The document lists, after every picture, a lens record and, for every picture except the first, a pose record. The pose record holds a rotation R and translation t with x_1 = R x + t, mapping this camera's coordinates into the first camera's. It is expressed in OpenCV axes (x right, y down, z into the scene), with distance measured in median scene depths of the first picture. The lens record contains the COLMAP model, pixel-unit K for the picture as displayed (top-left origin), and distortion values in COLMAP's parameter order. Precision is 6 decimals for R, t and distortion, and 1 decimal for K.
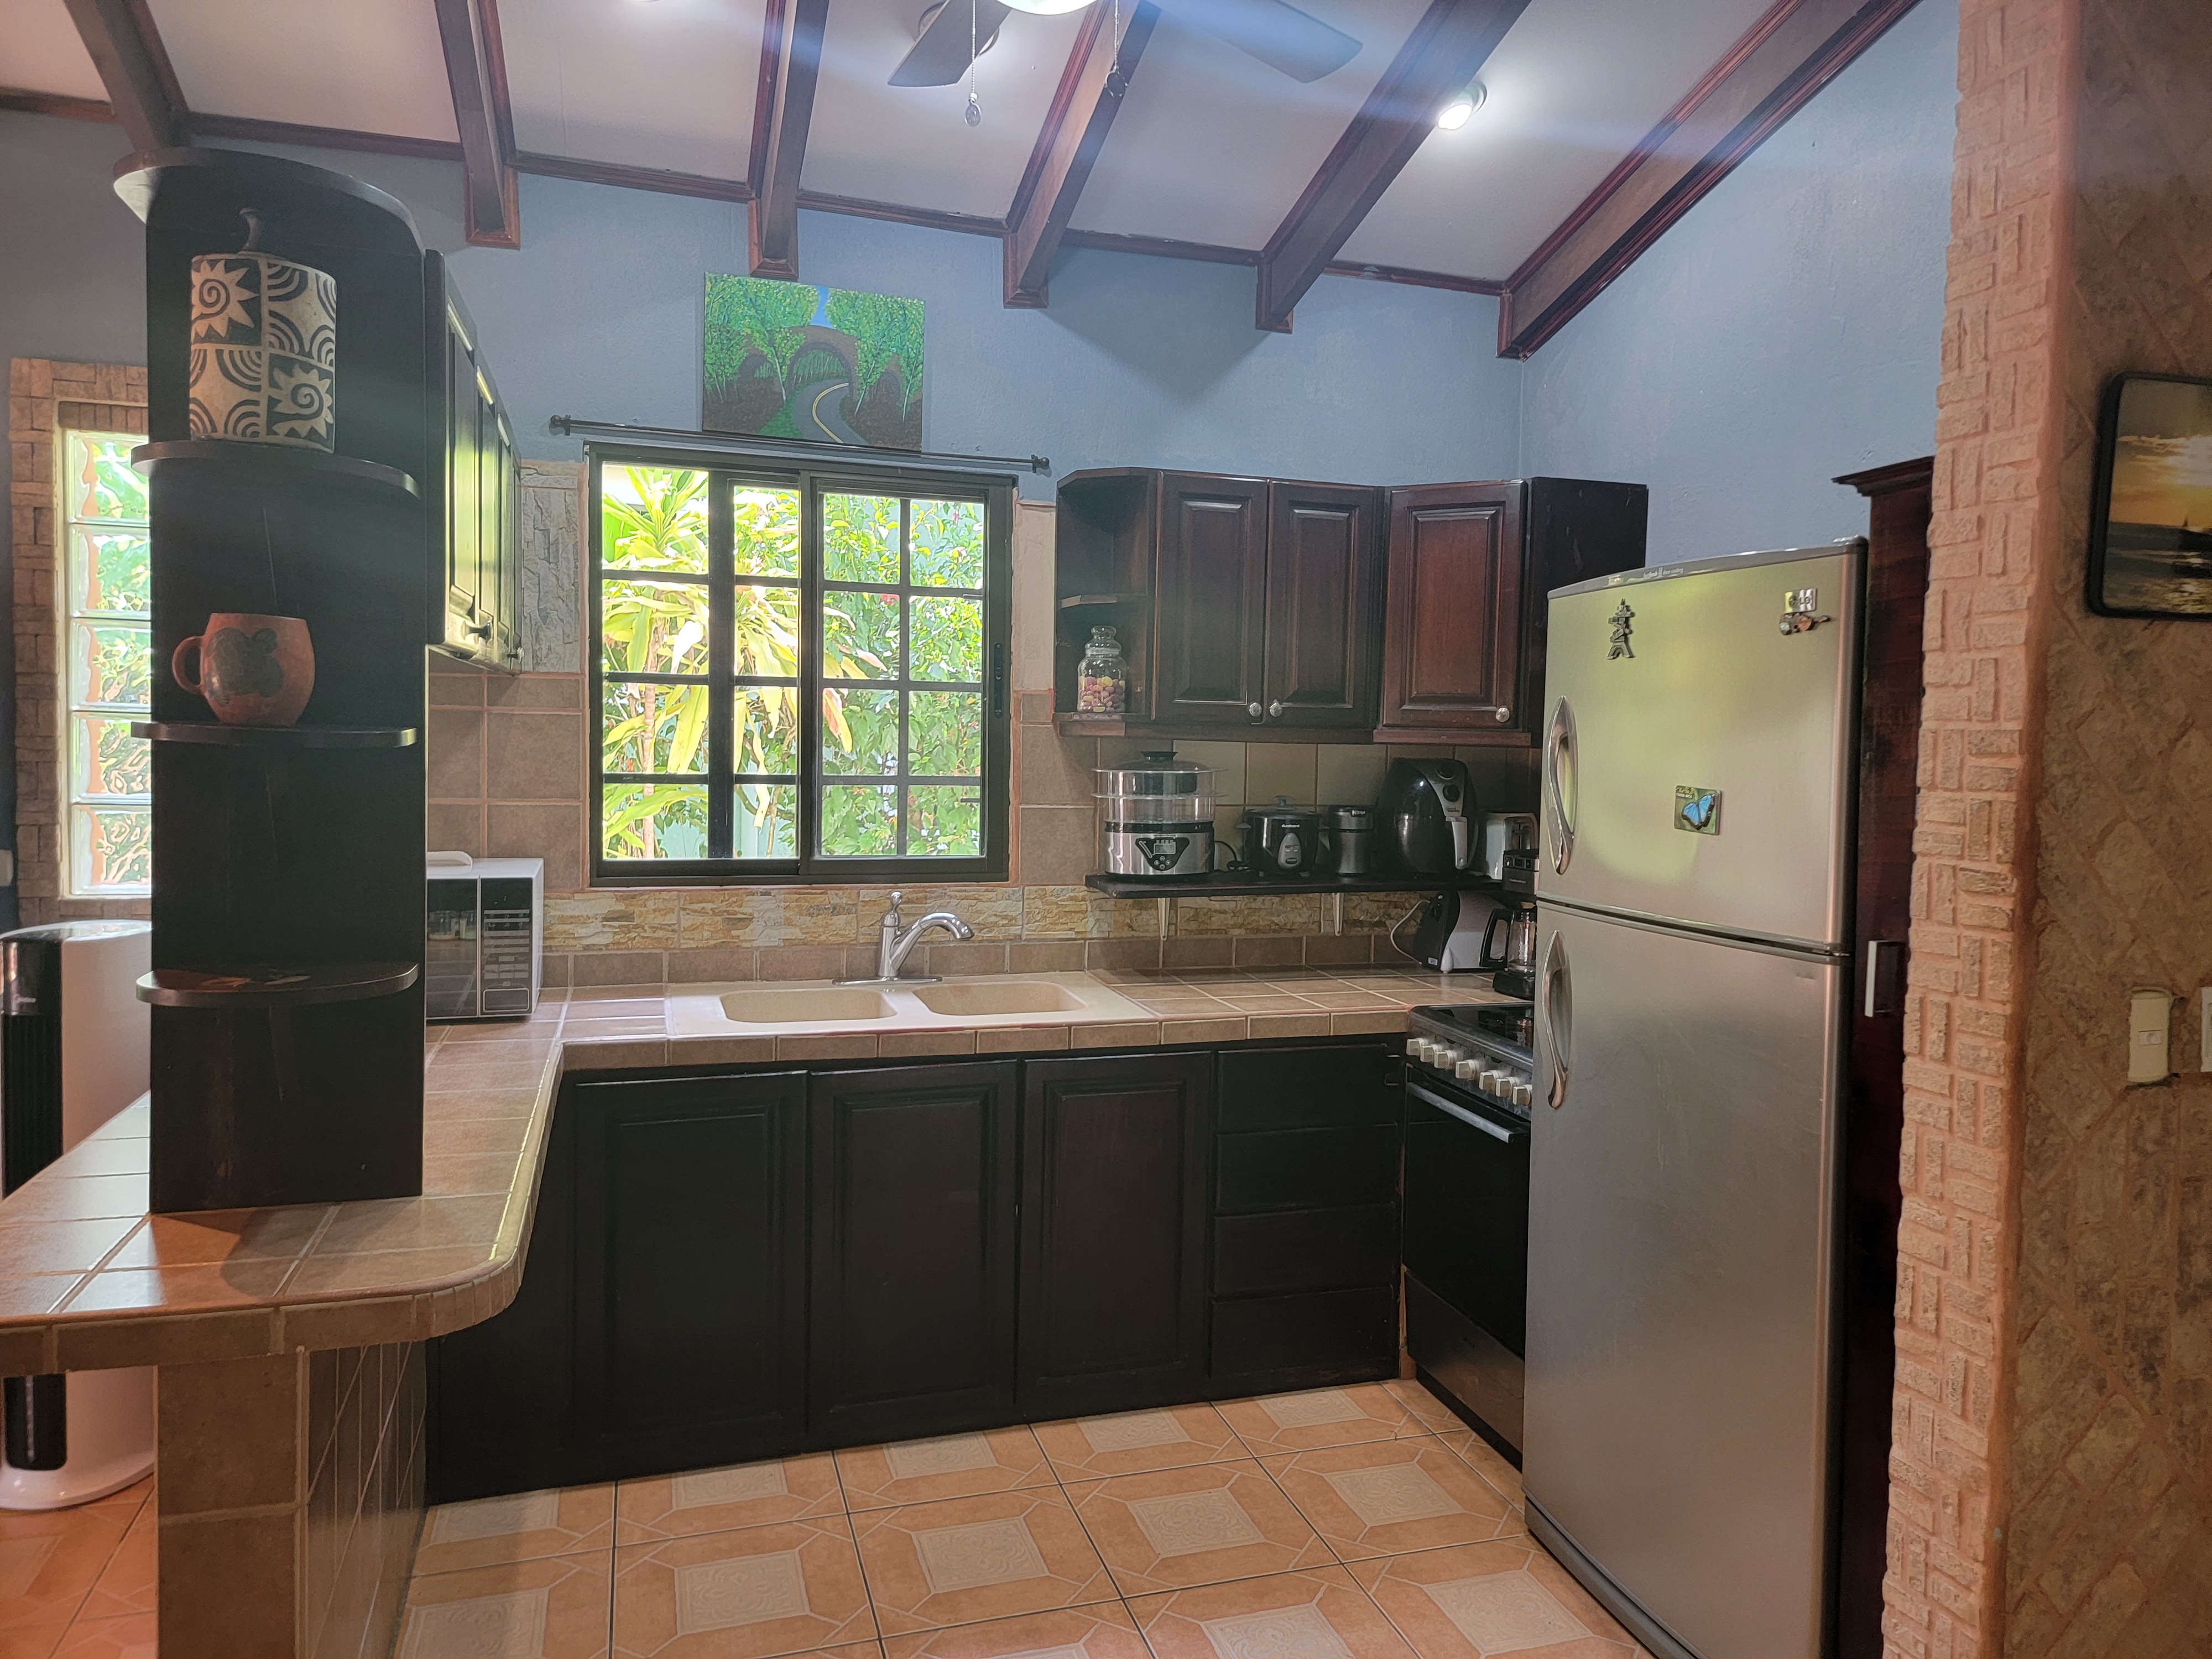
lens RADIAL K [[1510.7, 0, 1104.9], [0, 1510.7, 810.8], [0, 0, 1]] dist [0.053236, -0.027627]
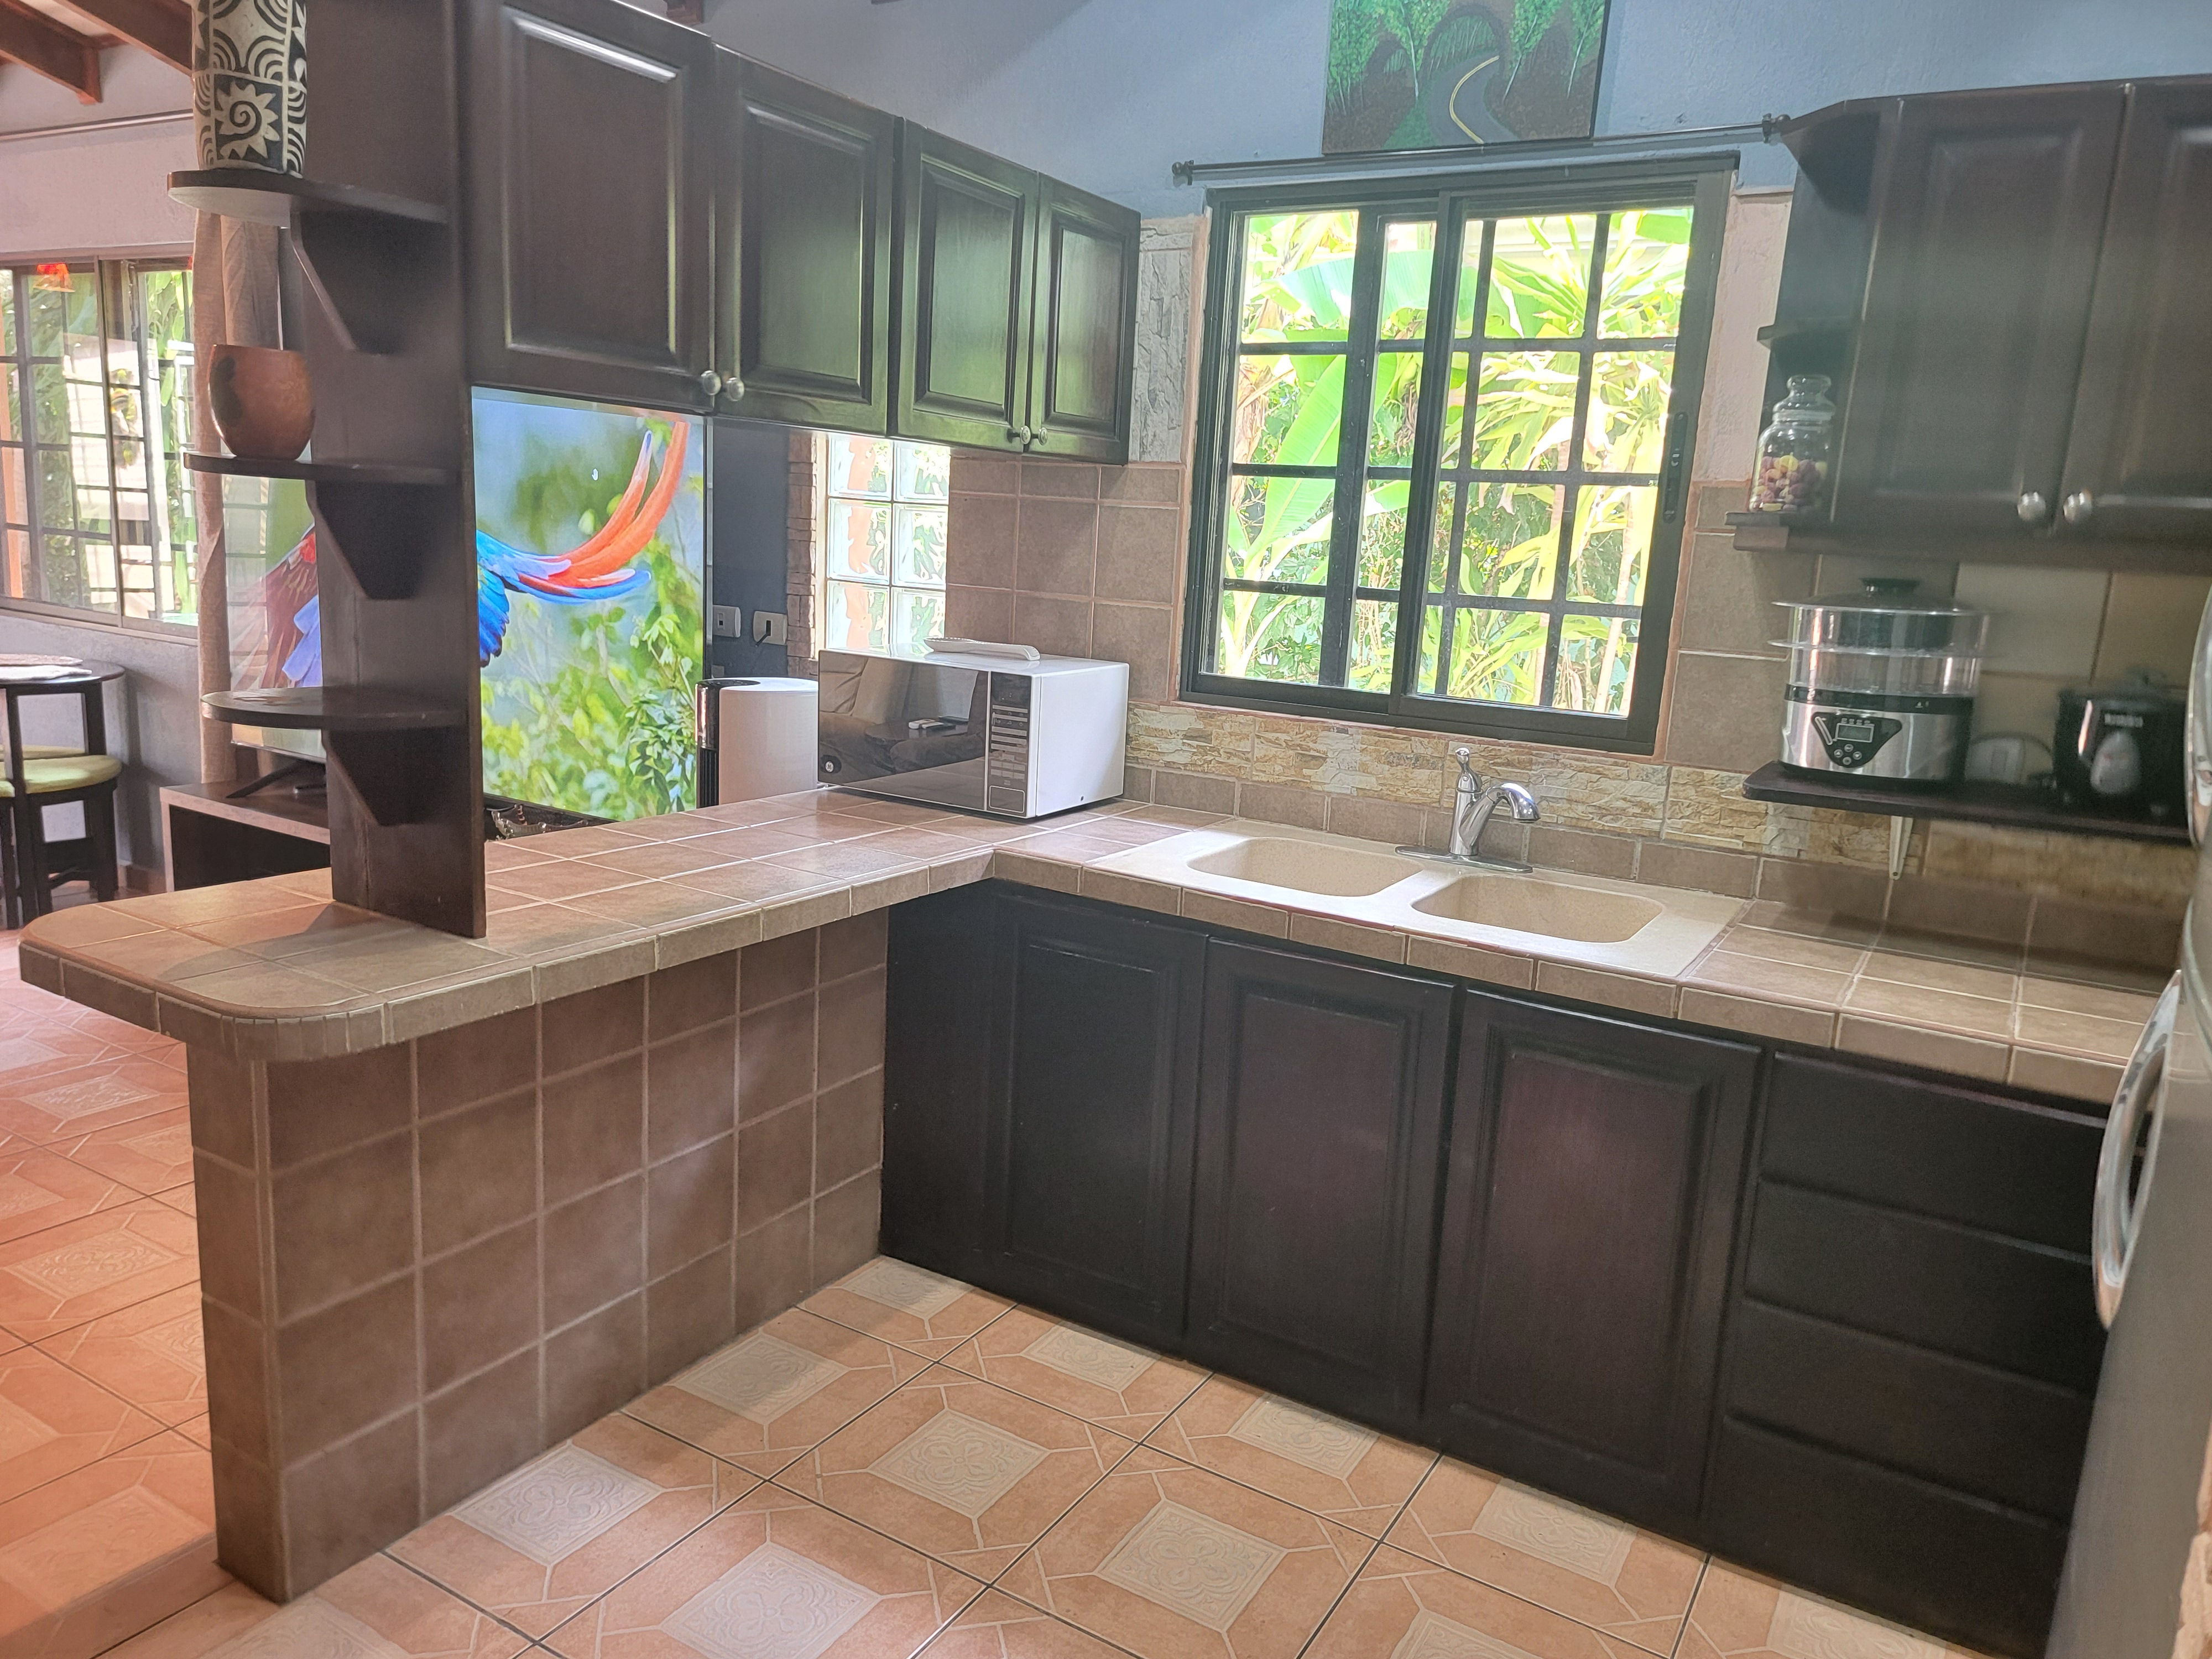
lens RADIAL K [[1510.7, 0, 1126.5], [0, 1510.7, 836.6], [0, 0, 1]] dist [0.053236, -0.027627]
pose [[0.669527, 0.165521, -0.724111, 0.315030], [-0.081906, 0.985362, 0.149507, -0.002921], [0.738258, -0.040789, 0.673283, 0.348847]]
